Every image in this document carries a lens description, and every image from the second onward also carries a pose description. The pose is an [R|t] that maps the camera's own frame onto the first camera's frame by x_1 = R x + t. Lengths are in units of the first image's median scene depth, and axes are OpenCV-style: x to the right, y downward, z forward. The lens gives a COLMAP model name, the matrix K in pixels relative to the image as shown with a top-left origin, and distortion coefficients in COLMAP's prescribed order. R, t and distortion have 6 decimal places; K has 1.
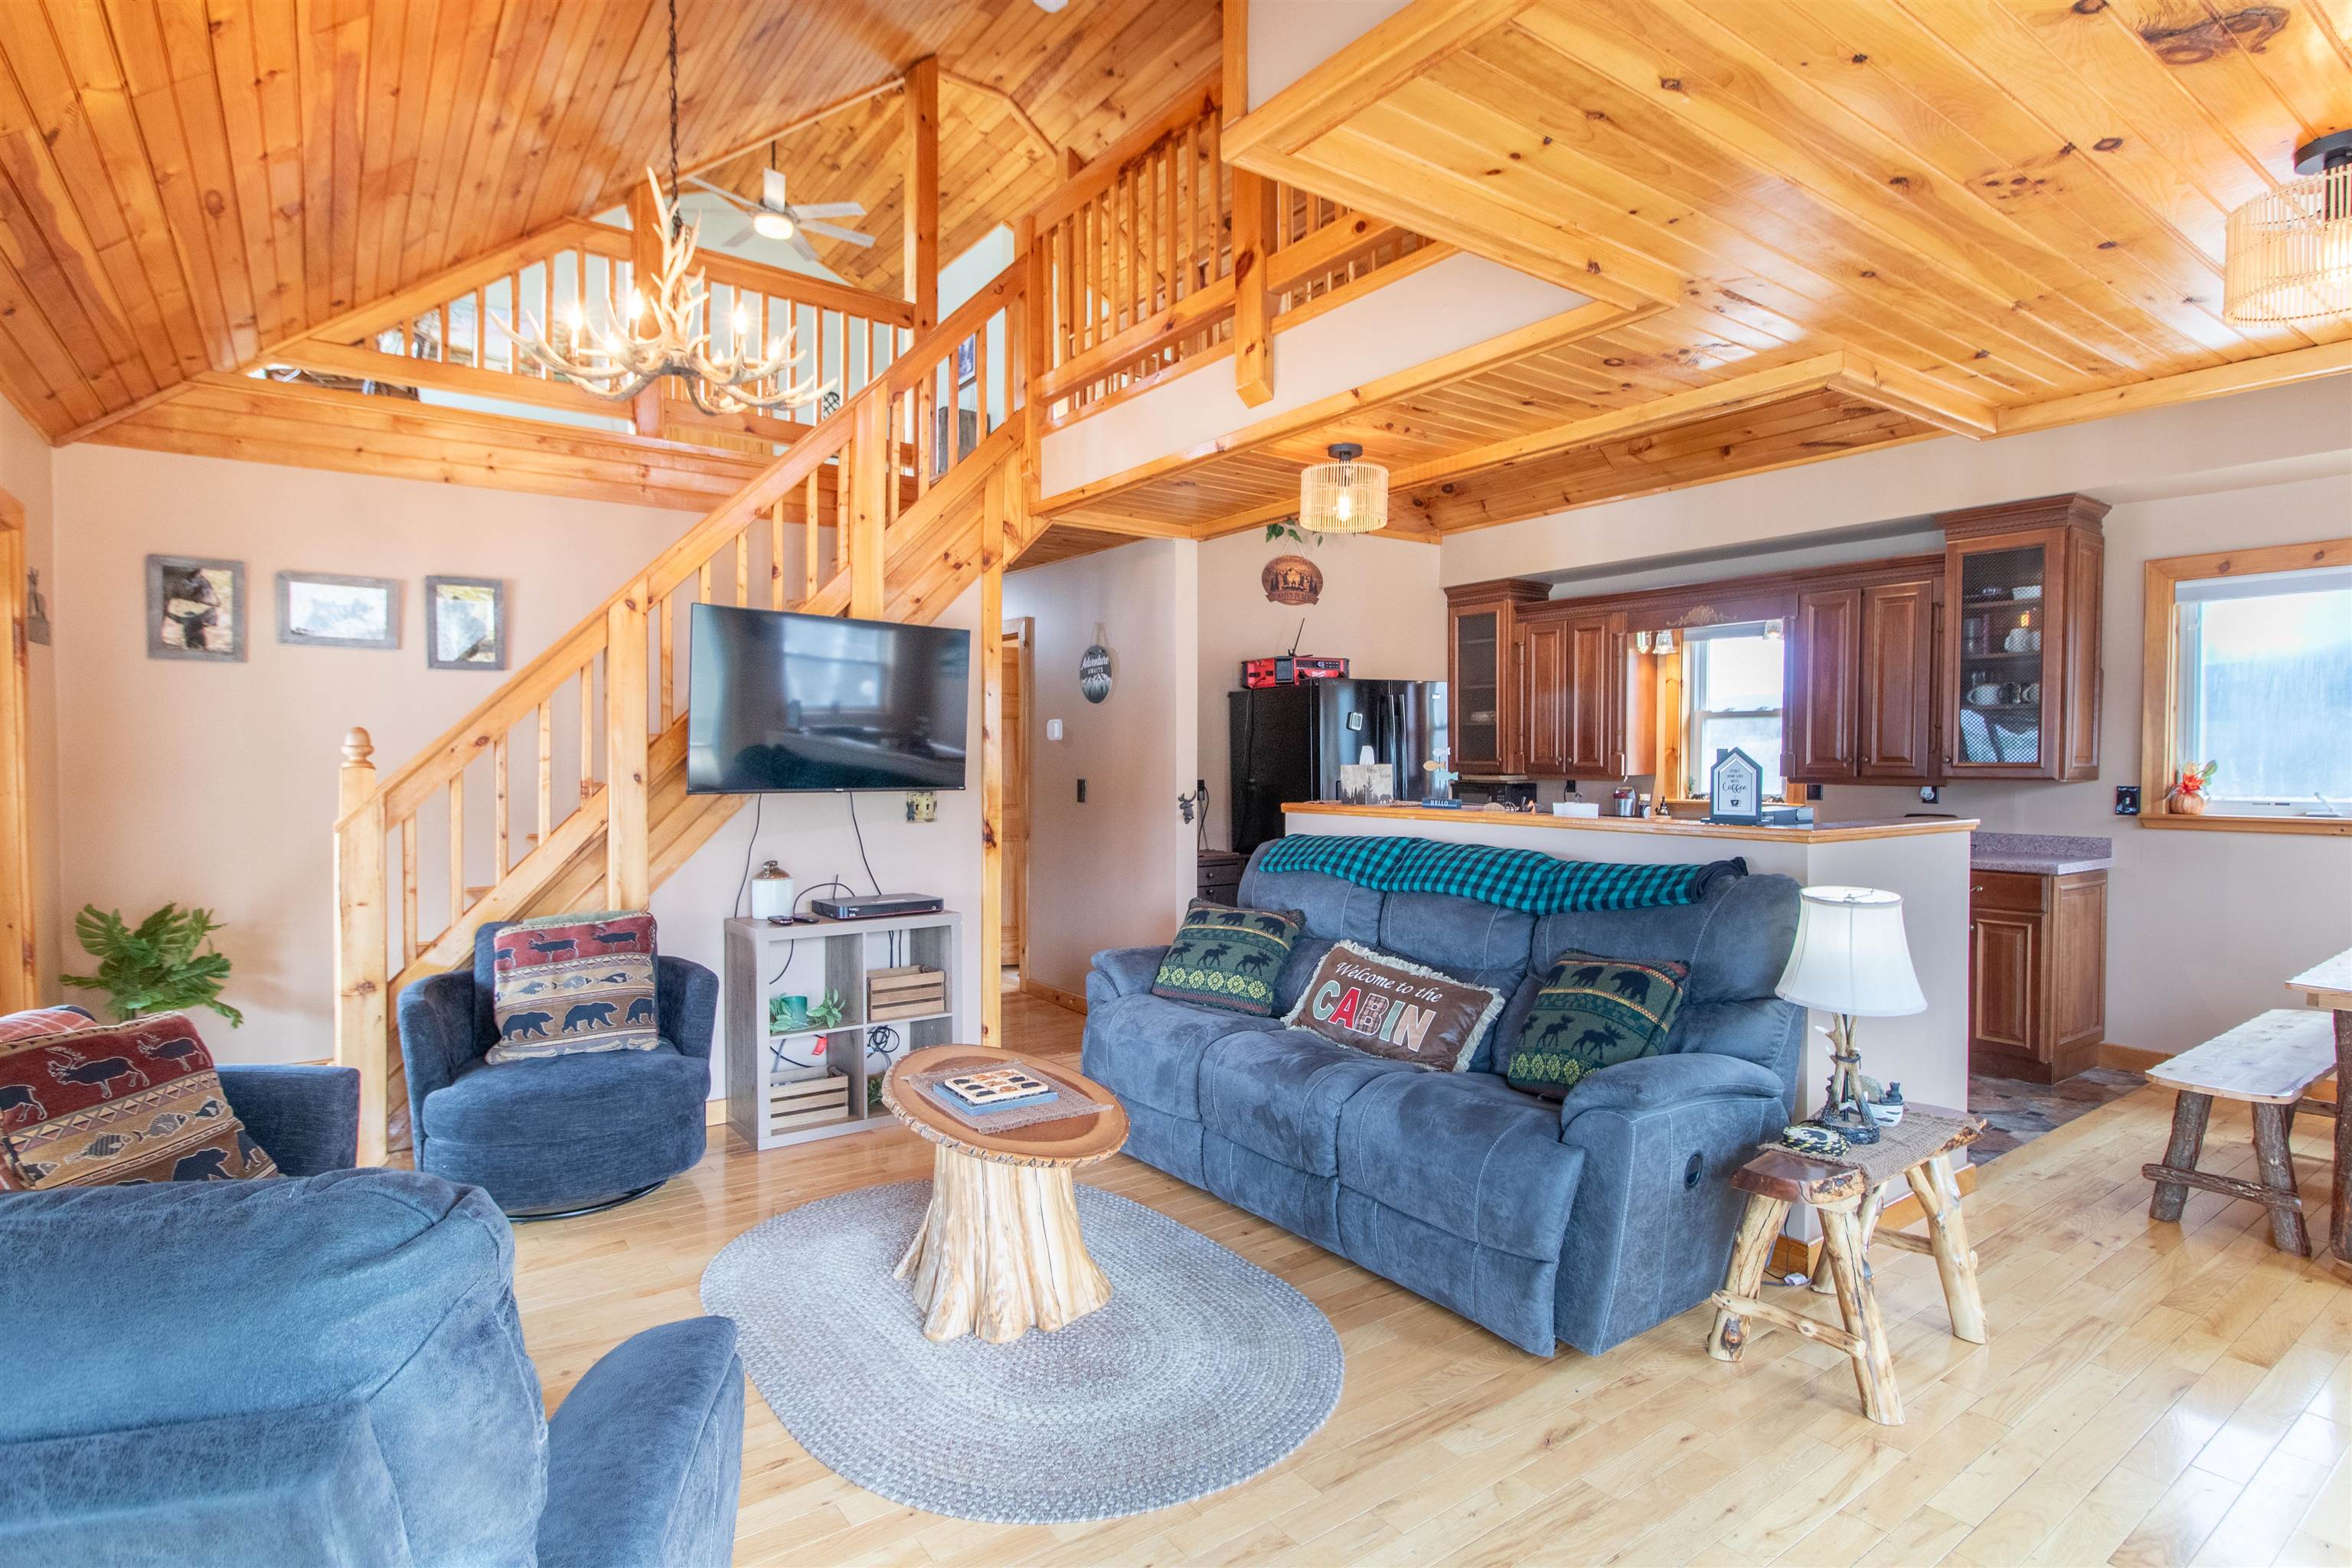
lens RADIAL K [[1142.4, 0, 1176.0], [0, 1142.4, 784.0], [0, 0, 1]] dist [-0.016969, -0.000233]
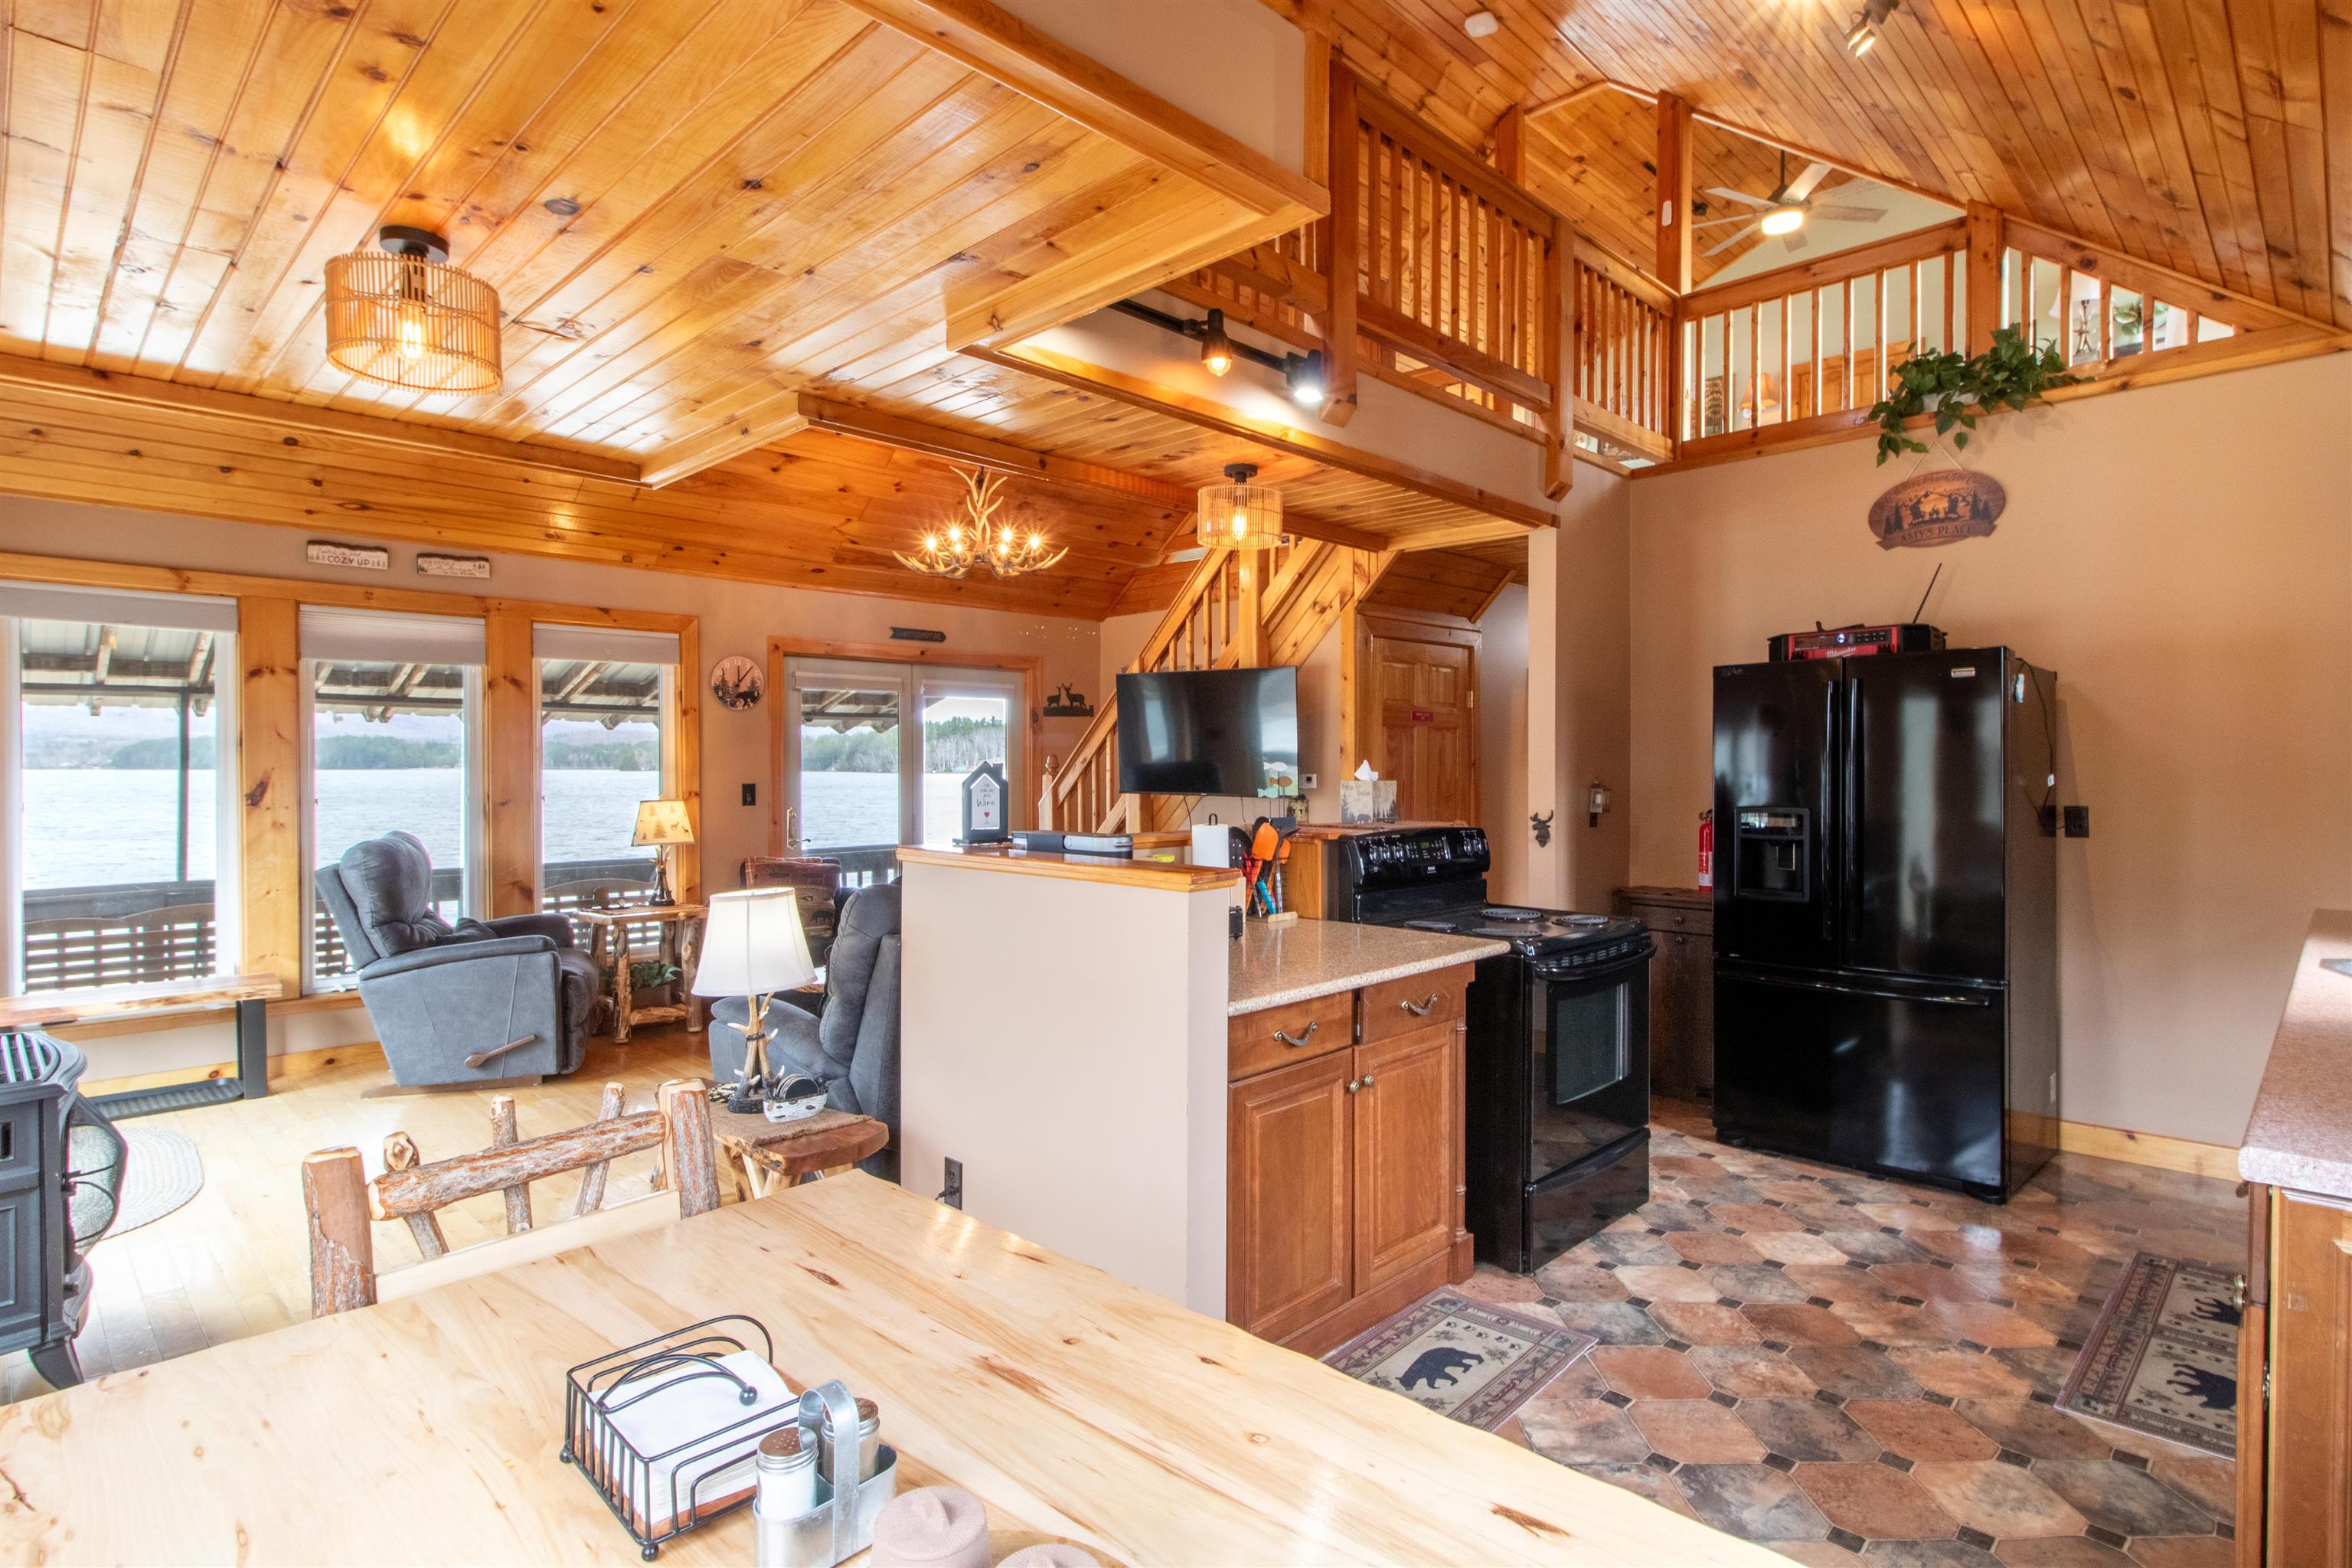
lens RADIAL K [[1136.5, 0, 1176.0], [0, 1136.5, 784.0], [0, 0, 1]] dist [-0.003764, -0.018107]
pose [[0.178493, 0.015005, -0.983827, 0.783735], [-0.027711, 0.999564, 0.010217, -0.014807], [0.983551, 0.025439, 0.178831, 0.526142]]
